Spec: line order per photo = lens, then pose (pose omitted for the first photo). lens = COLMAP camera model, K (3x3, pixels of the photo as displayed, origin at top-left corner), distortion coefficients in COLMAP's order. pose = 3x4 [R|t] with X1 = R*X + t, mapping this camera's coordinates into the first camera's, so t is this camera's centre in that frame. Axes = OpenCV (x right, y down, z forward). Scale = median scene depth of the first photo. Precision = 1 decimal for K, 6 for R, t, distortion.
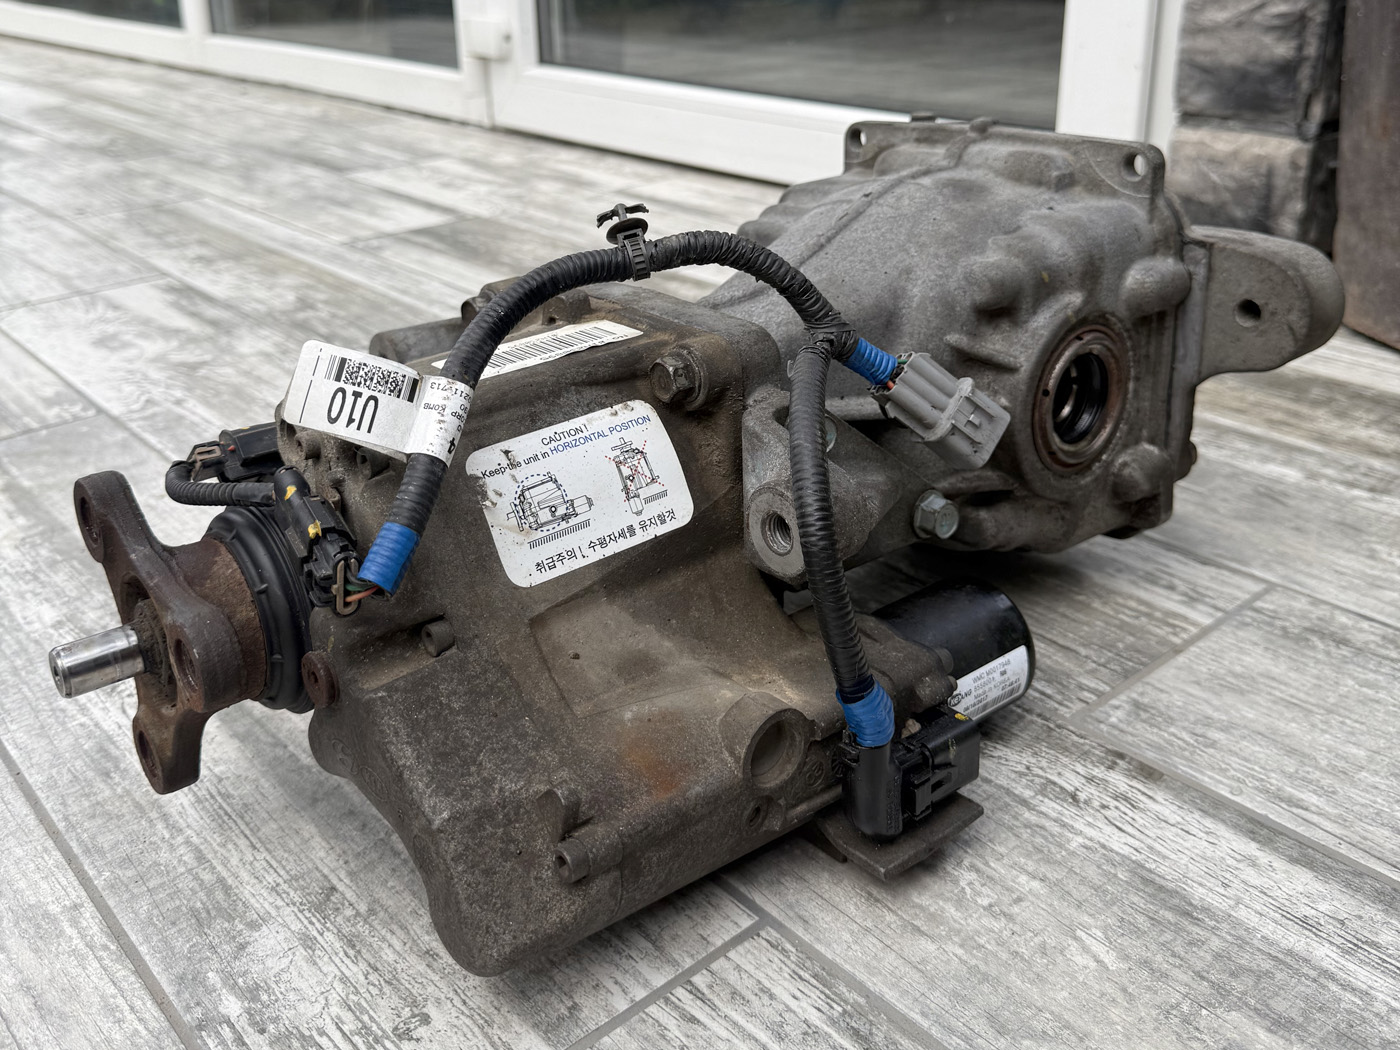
lens RADIAL K [[1351.3, 0, 694.3], [0, 1351.3, 524.3], [0, 0, 1]] dist [-0.028753, 0.000000]
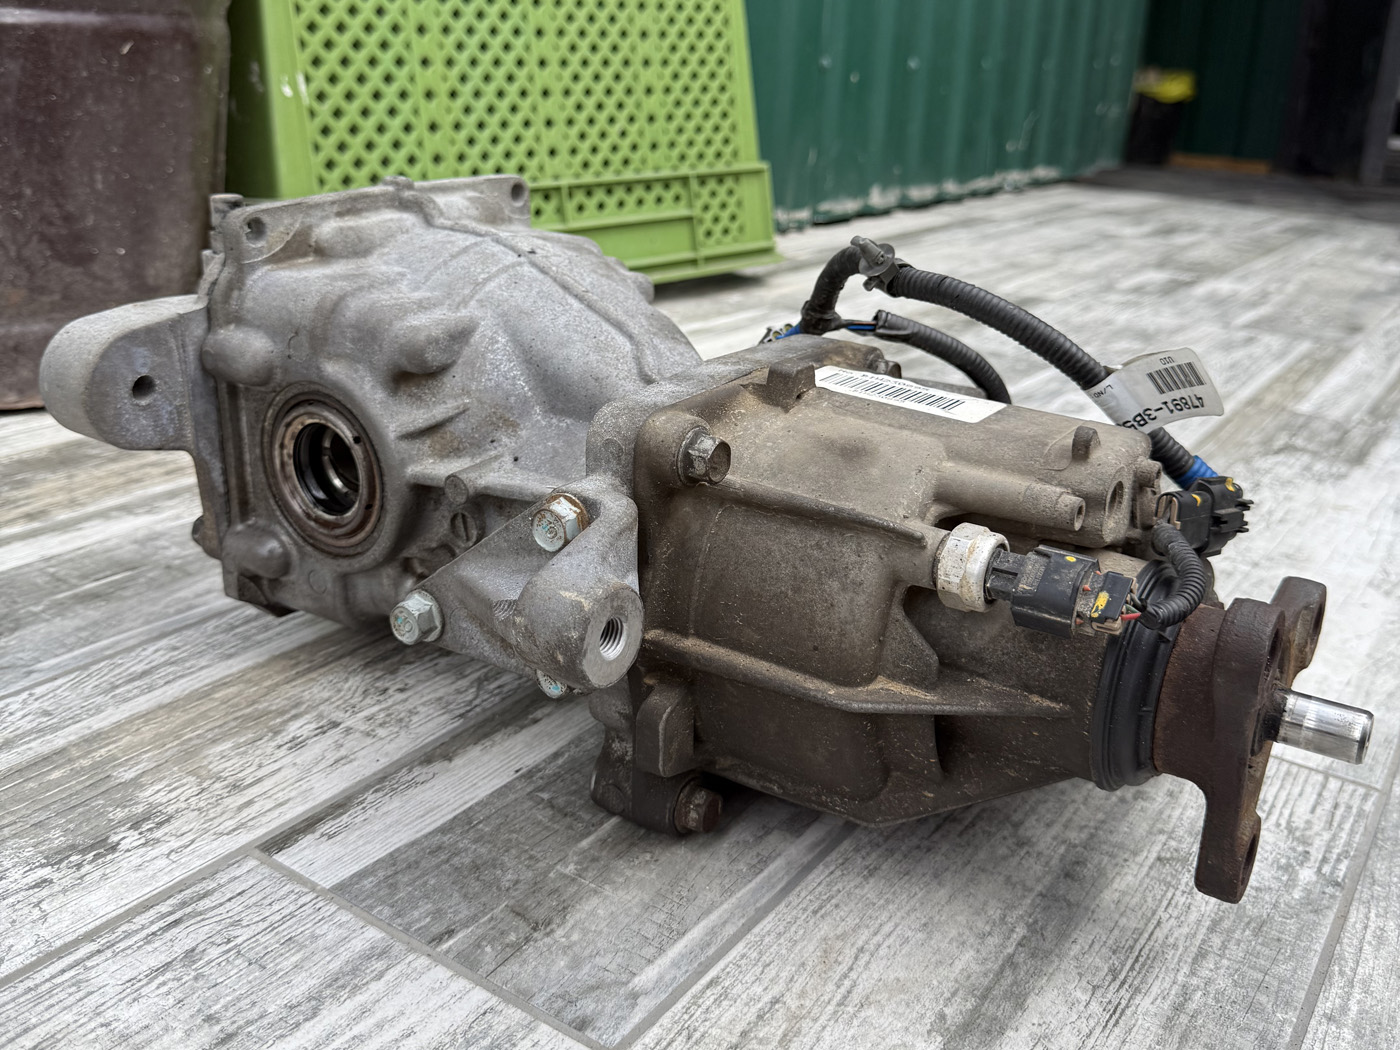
lens RADIAL K [[1351.3, 0, 701.4], [0, 1351.3, 524.1], [0, 0, 1]] dist [-0.028753, 0.000000]
pose [[-0.288193, -0.324576, 0.900886, -1.053449], [0.354713, 0.837688, 0.415280, -0.541204], [-0.889451, 0.439237, -0.126284, 1.343564]]
